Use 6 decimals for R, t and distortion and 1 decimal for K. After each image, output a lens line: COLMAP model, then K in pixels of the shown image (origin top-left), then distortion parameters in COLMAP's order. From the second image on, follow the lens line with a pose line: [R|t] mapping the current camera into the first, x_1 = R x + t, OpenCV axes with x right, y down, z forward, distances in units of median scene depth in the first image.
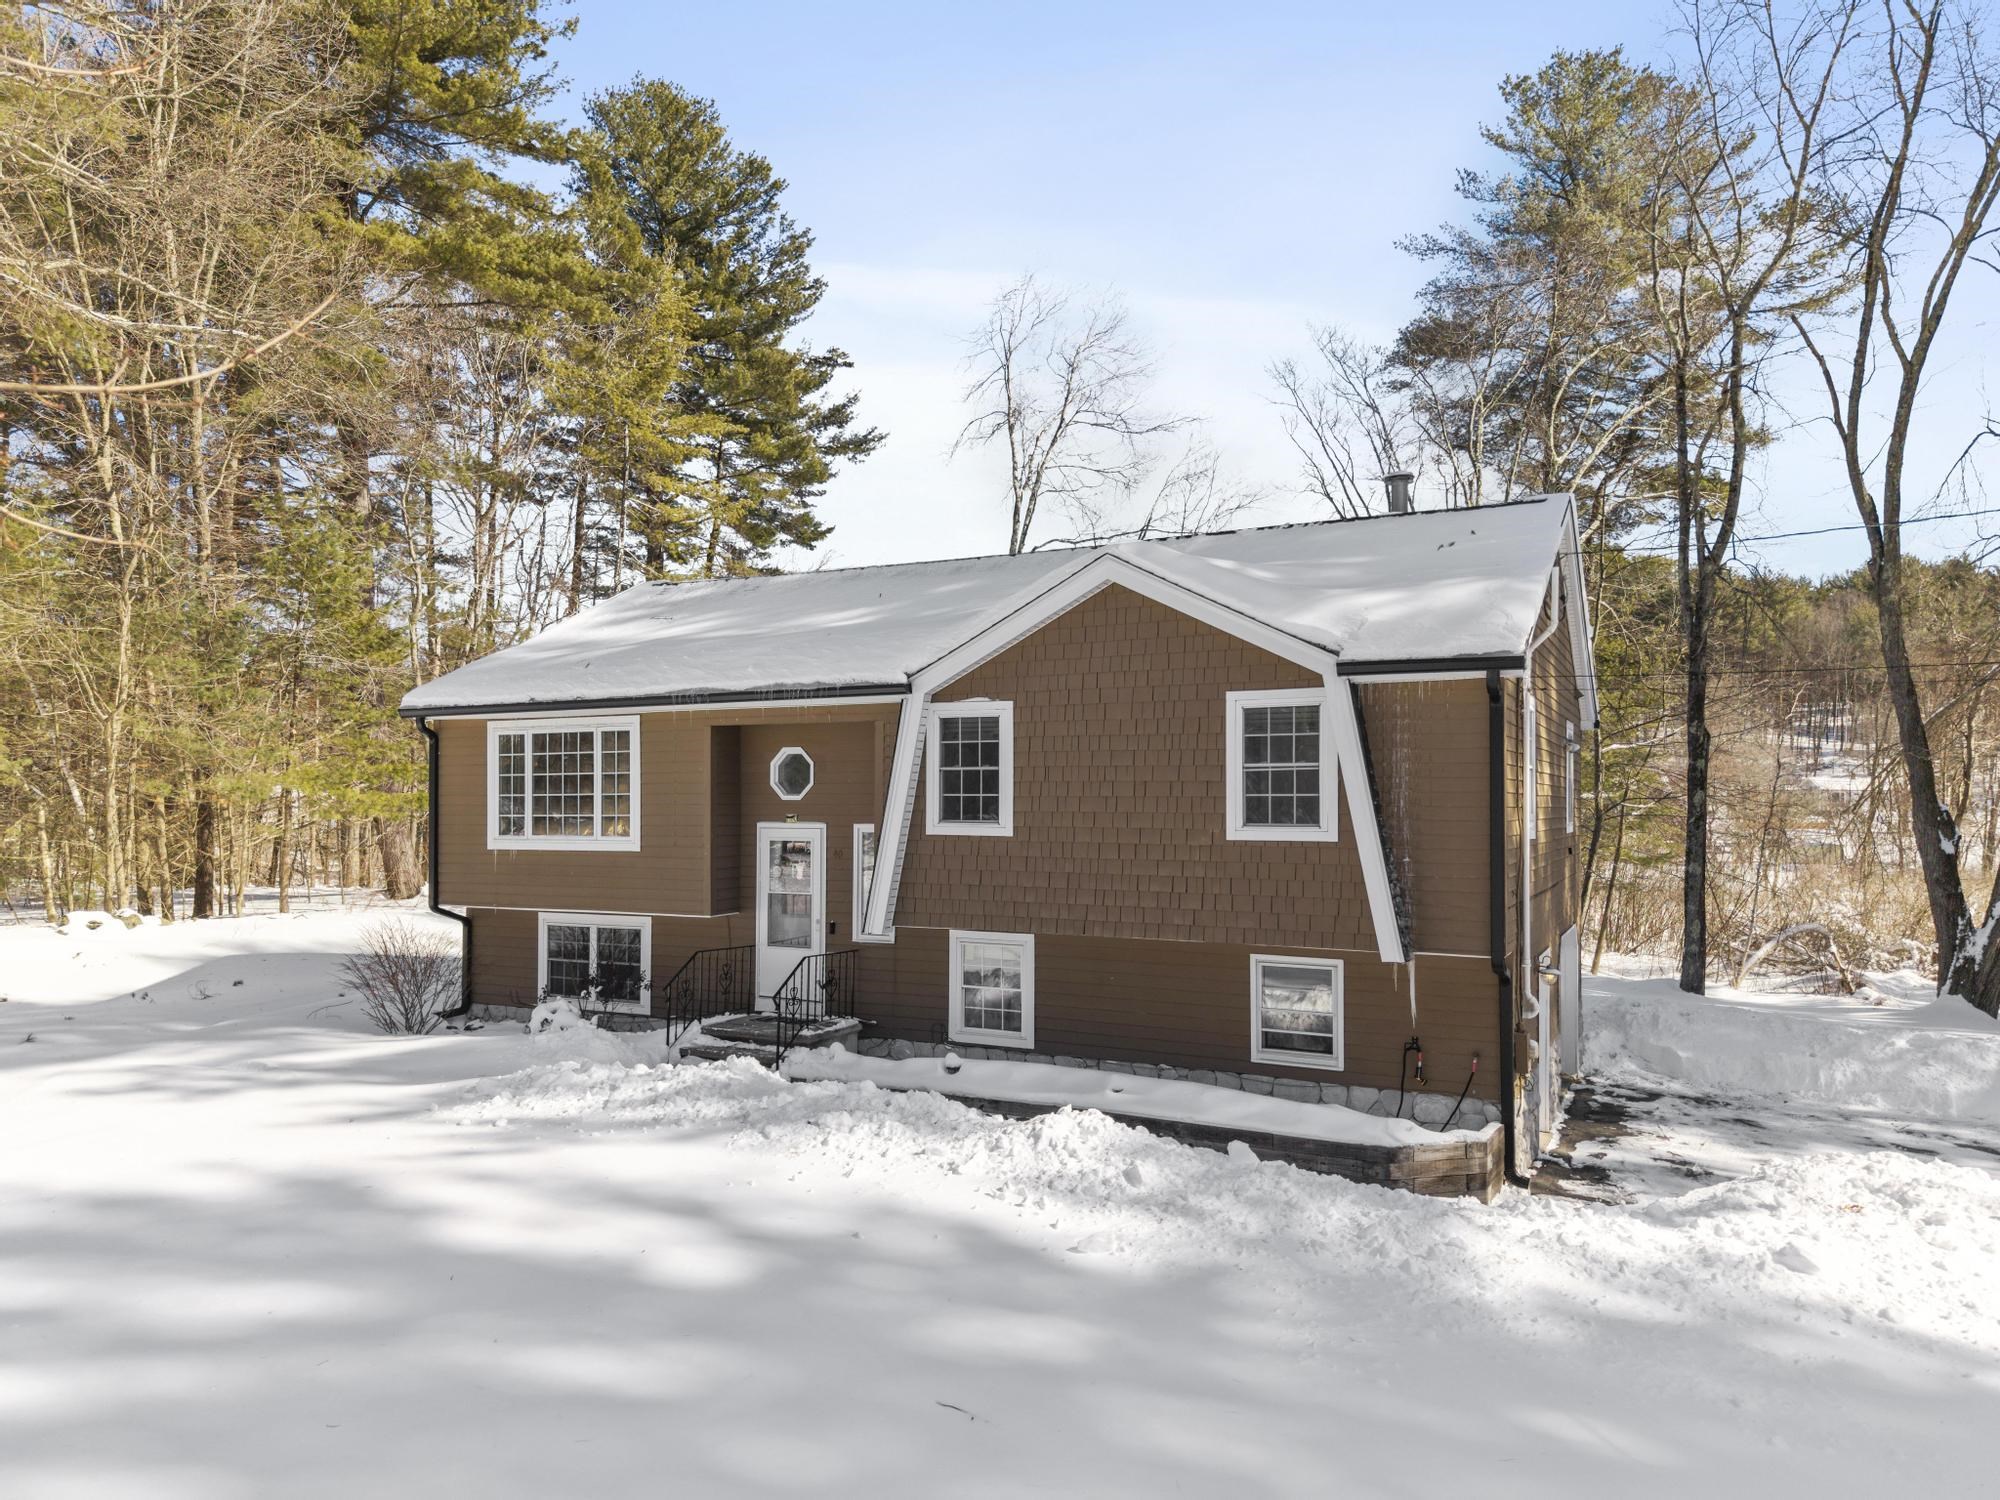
lens RADIAL K [[1410.6, 0, 1000.0], [0, 1410.6, 750.0], [0, 0, 1]] dist [0.084712, 0.000634]
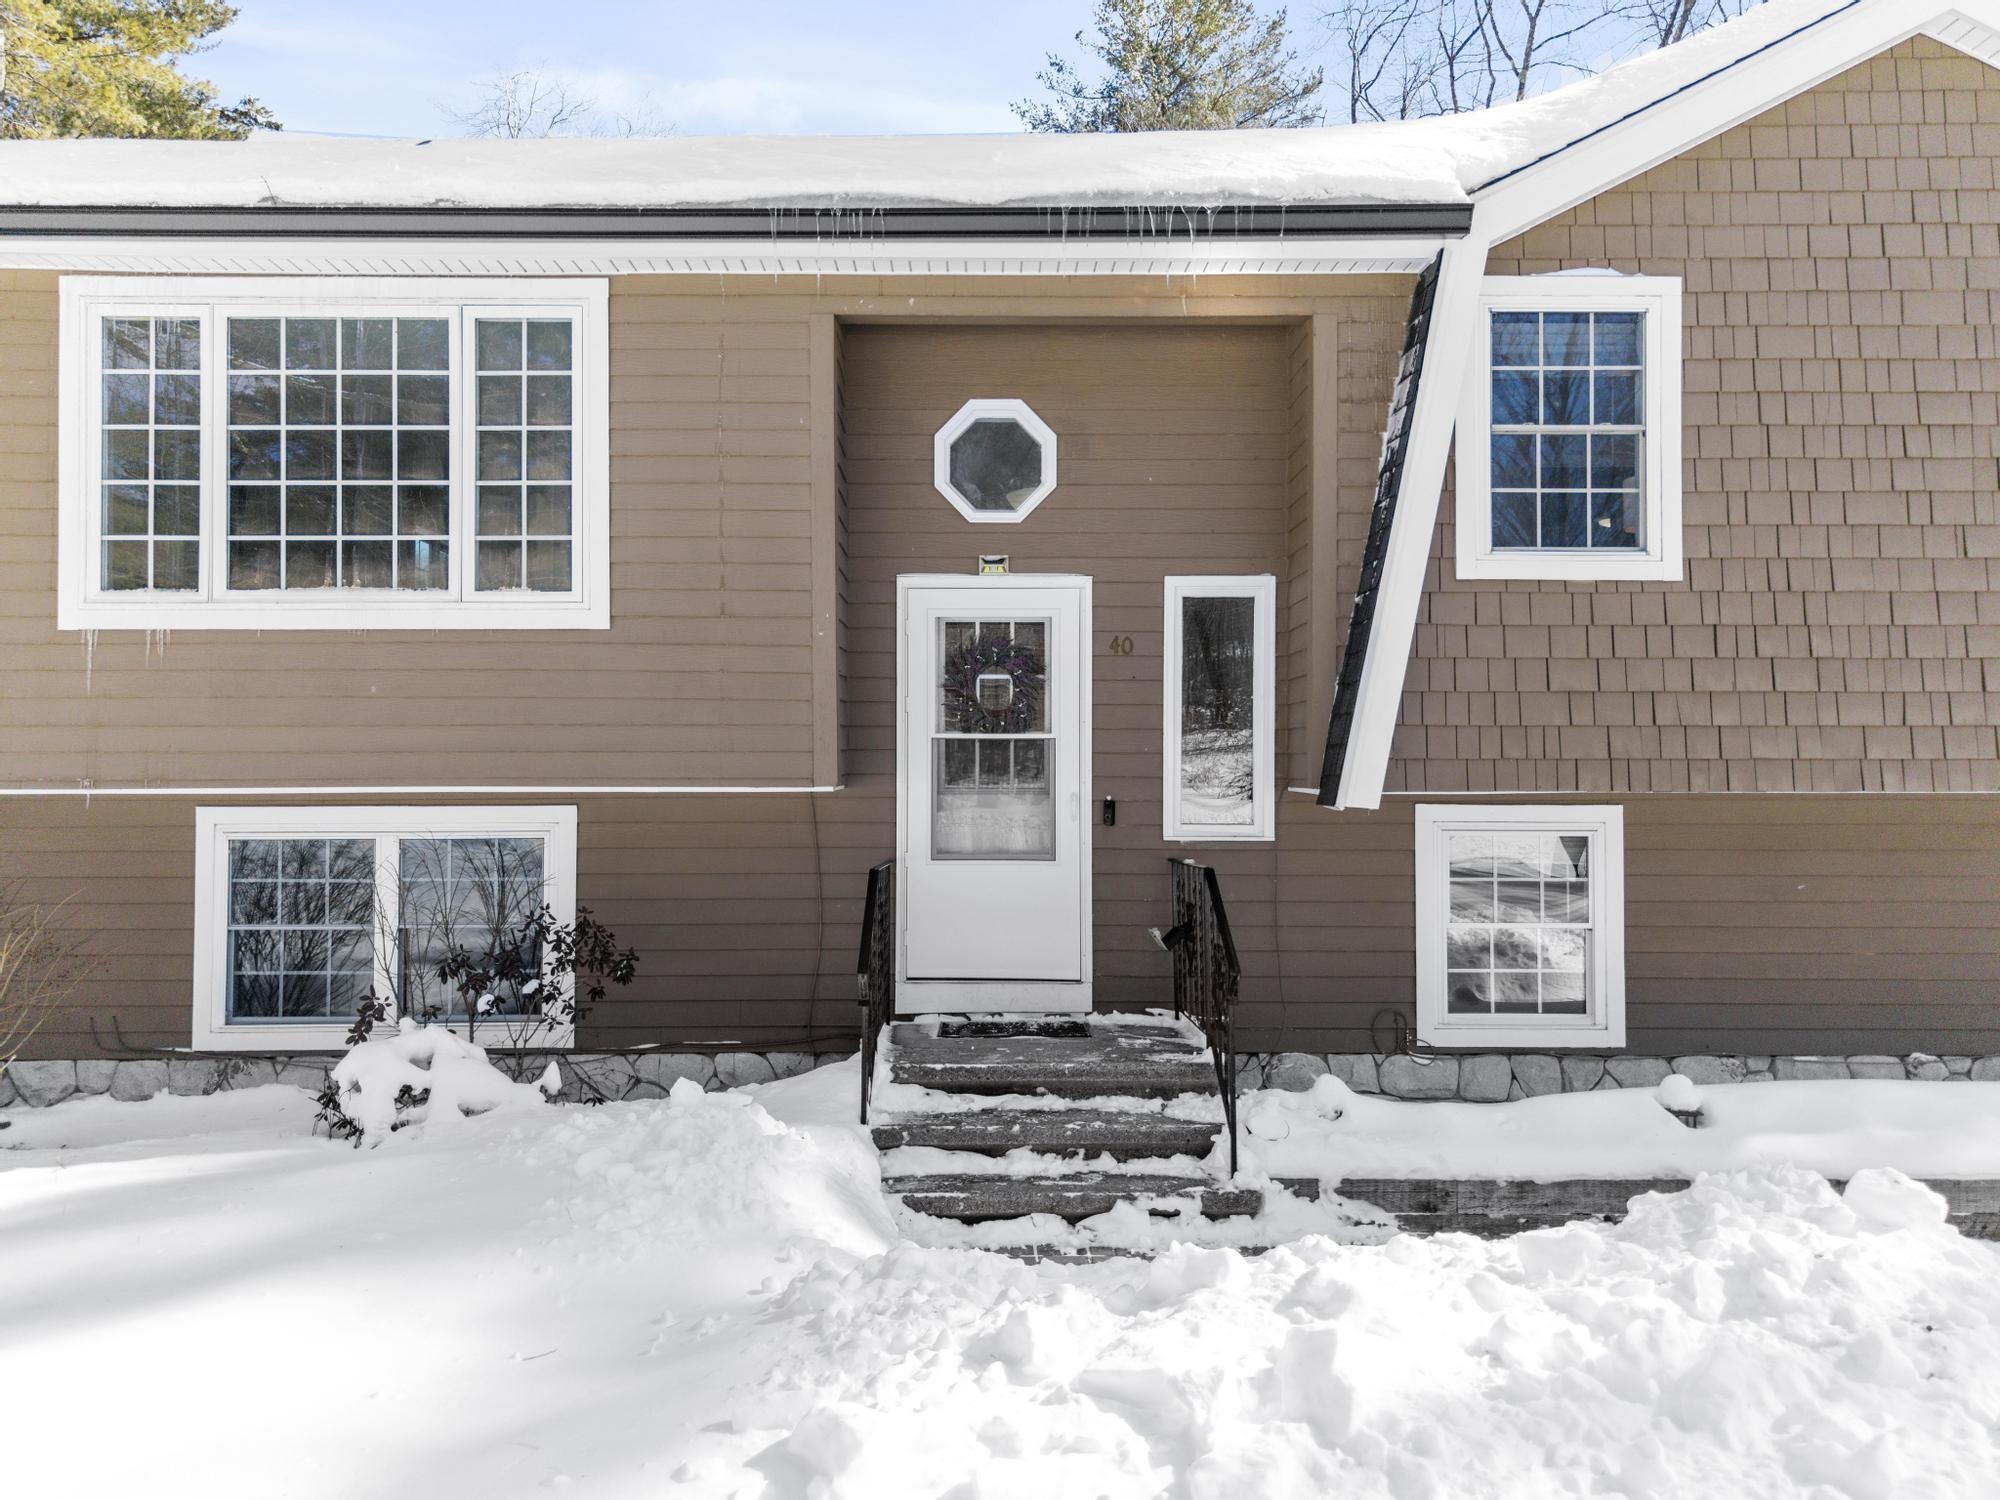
lens RADIAL K [[1370.5, 0, 1000.0], [0, 1370.5, 750.0], [0, 0, 1]] dist [0.020202, -0.000532]
pose [[0.882403, 0.007326, 0.470438, -0.323806], [-0.014224, 0.999837, 0.011110, 0.094853], [-0.470280, -0.016495, 0.882363, 0.597026]]
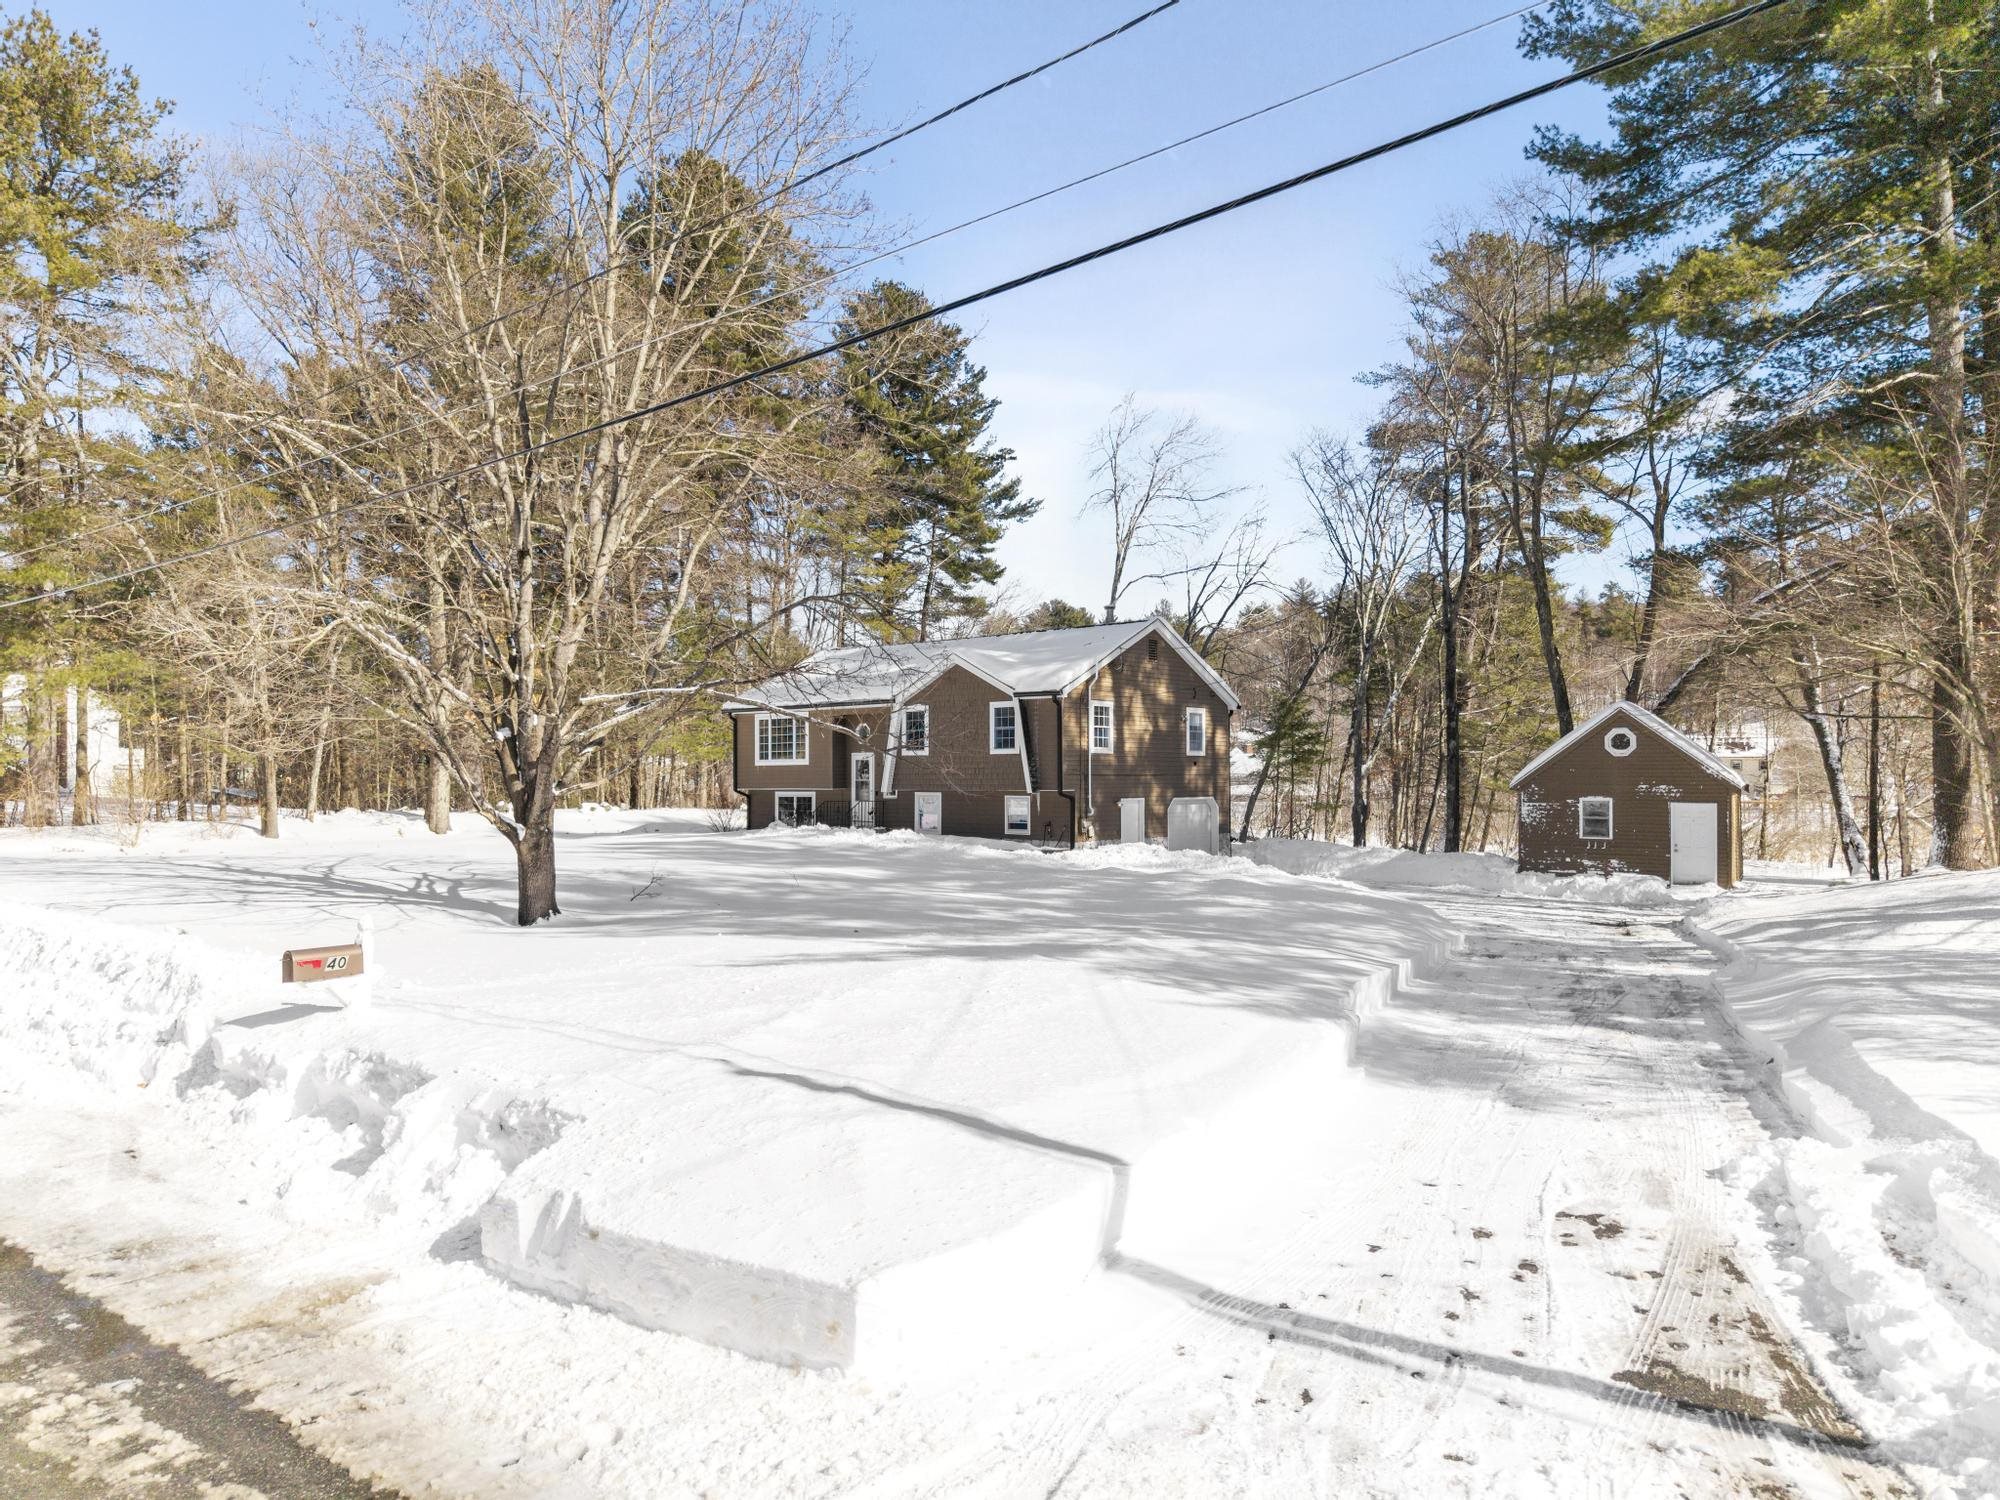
lens RADIAL K [[1370.5, 0, 1000.0], [0, 1370.5, 750.0], [0, 0, 1]] dist [0.020202, -0.000532]
pose [[0.977248, -0.008952, -0.211910, 0.586446], [0.013542, 0.999704, 0.020219, -0.000293], [0.211666, -0.022628, 0.977080, -1.292645]]
